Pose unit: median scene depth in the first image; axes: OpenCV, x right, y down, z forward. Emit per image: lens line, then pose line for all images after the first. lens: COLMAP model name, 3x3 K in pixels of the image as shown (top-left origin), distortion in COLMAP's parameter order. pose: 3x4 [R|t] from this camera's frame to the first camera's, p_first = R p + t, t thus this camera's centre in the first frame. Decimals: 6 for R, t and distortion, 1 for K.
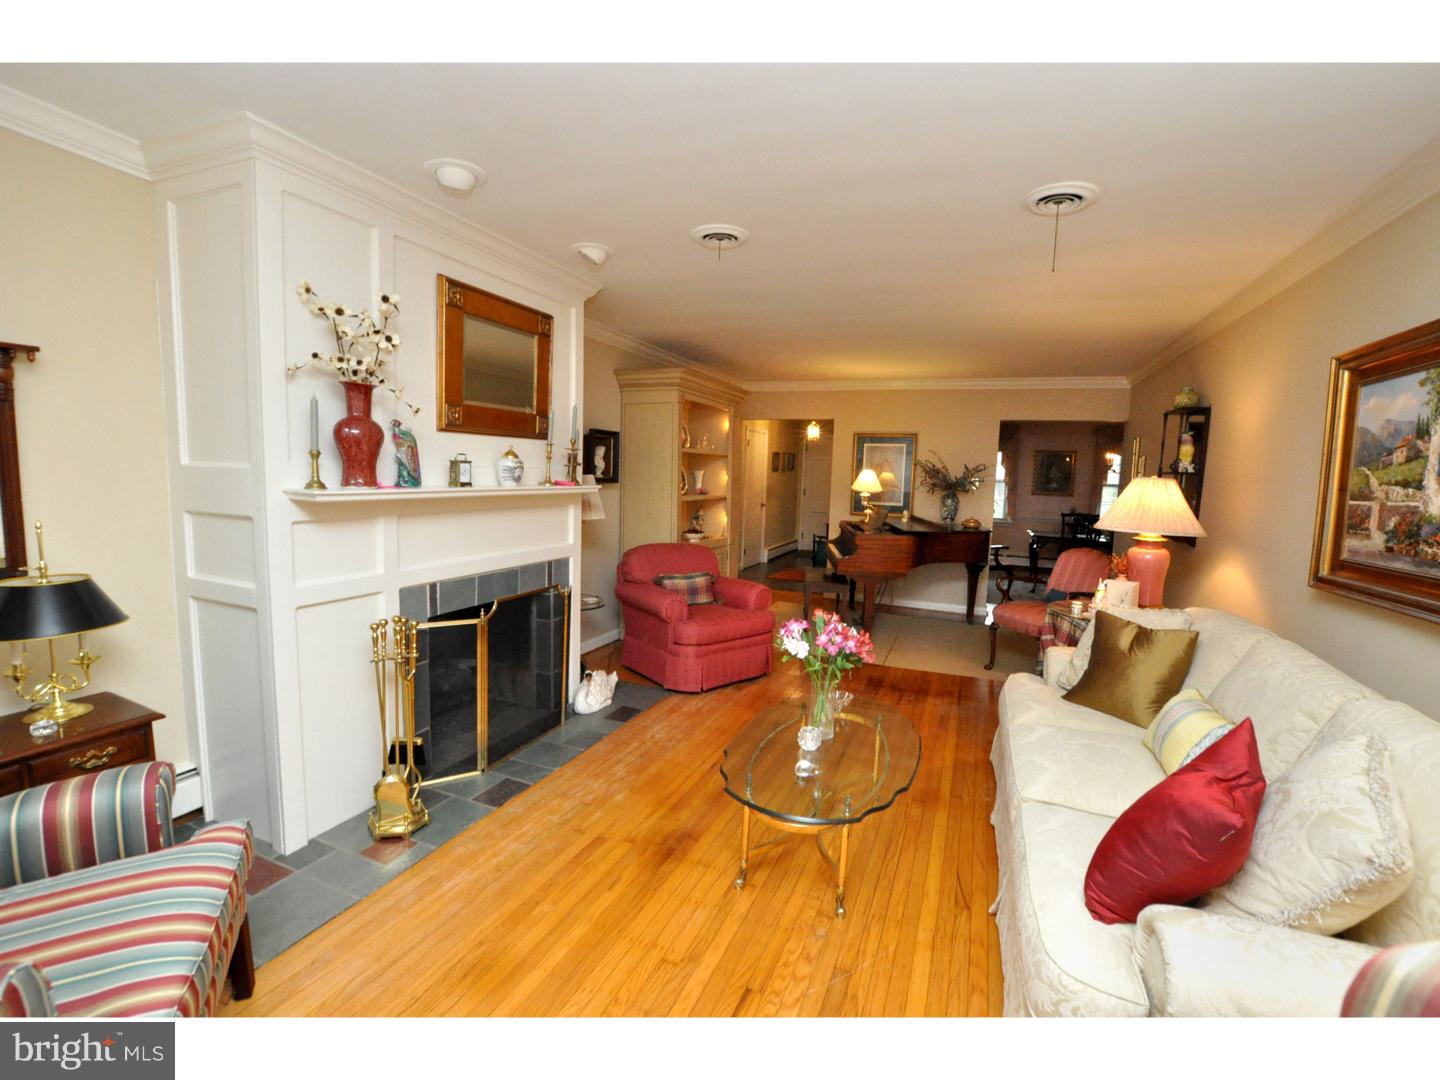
lens RADIAL K [[635.2, 0, 720.0], [0, 635.2, 540.0], [0, 0, 1]] dist [-0.022771, 0.000661]
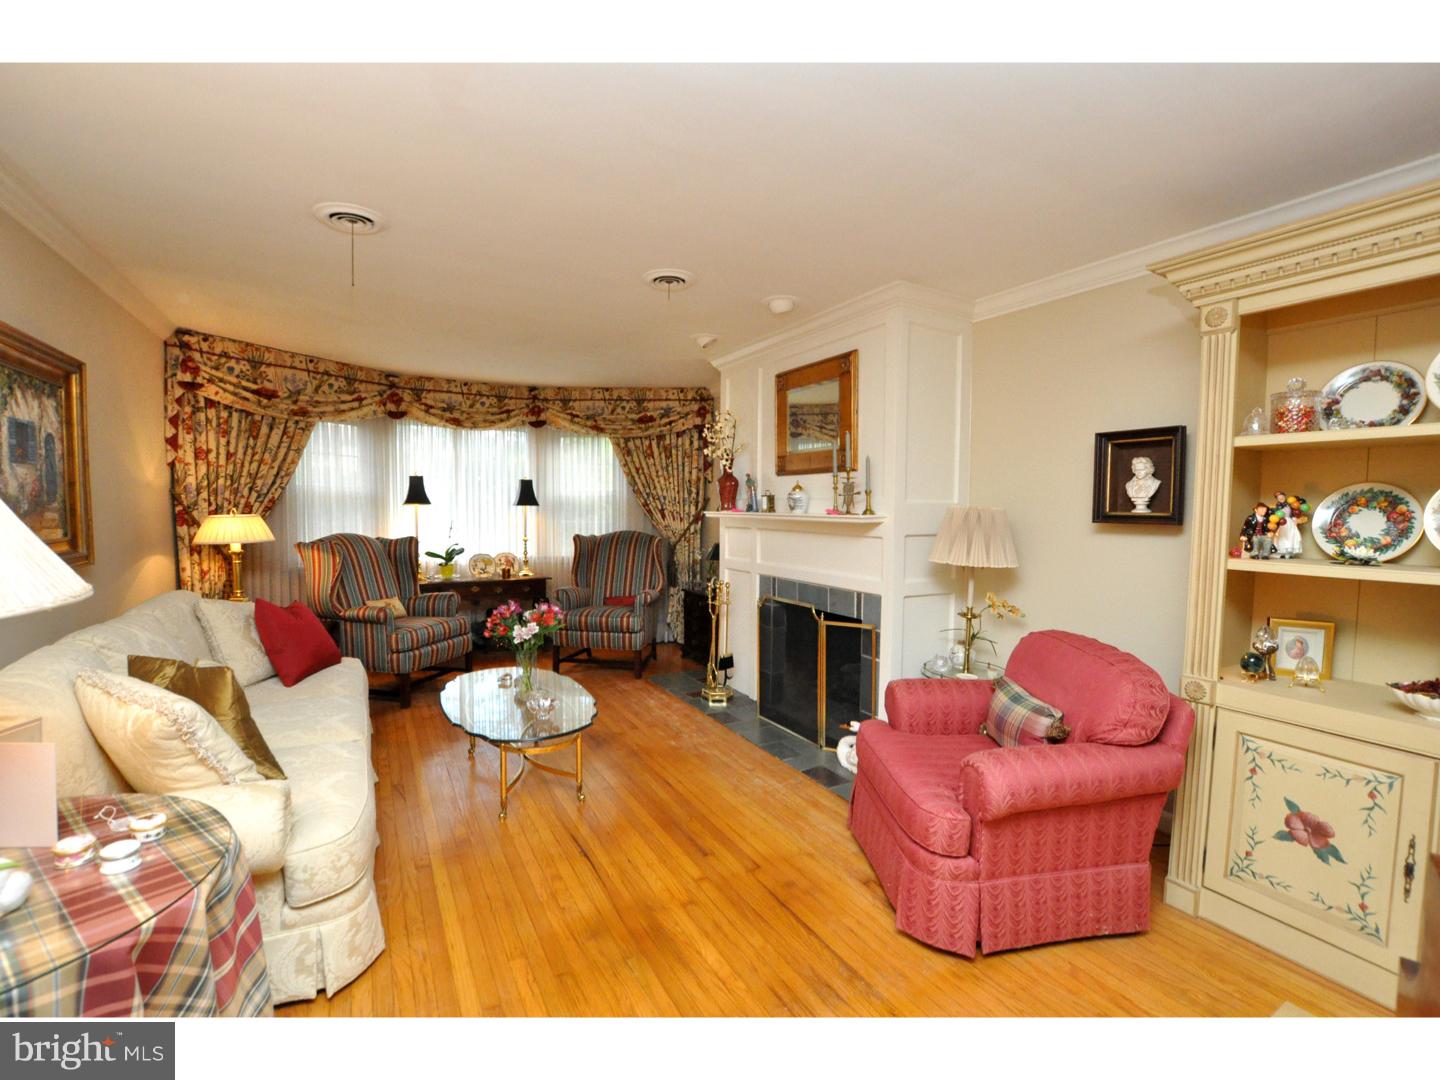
lens RADIAL K [[635.2, 0, 720.0], [0, 635.2, 540.0], [0, 0, 1]] dist [-0.022771, 0.000661]
pose [[-0.612368, -0.002902, -0.790567, 0.784580], [-0.121058, 0.988544, 0.090143, -0.133239], [0.781249, 0.150905, -0.605704, 1.729718]]
